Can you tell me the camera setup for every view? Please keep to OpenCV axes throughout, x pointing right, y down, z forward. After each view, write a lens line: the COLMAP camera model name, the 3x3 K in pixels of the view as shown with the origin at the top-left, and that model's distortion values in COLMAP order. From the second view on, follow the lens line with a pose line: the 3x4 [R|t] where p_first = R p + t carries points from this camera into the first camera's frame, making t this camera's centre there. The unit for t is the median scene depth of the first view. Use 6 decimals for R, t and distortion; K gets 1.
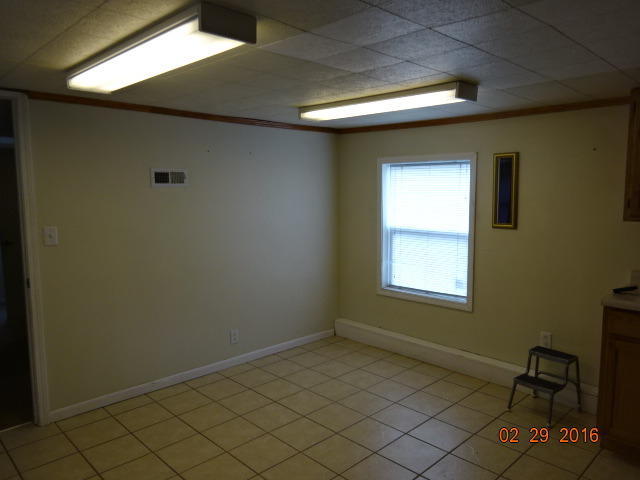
lens RADIAL K [[473.1, 0, 321.4], [0, 473.1, 235.3], [0, 0, 1]] dist [0.005325, -0.000762]
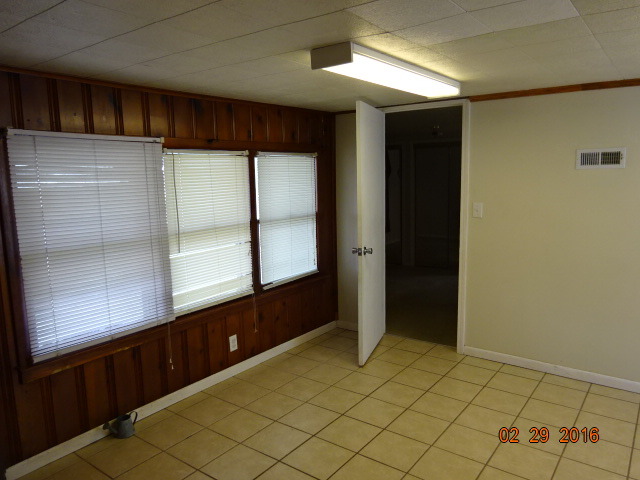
lens RADIAL K [[473.1, 0, 321.5], [0, 473.1, 241.8], [0, 0, 1]] dist [0.005325, -0.000762]
pose [[0.148421, 0.144751, -0.978273, 0.512013], [-0.080538, 0.987713, 0.133929, -0.042951], [0.985639, 0.058910, 0.158256, 0.339541]]
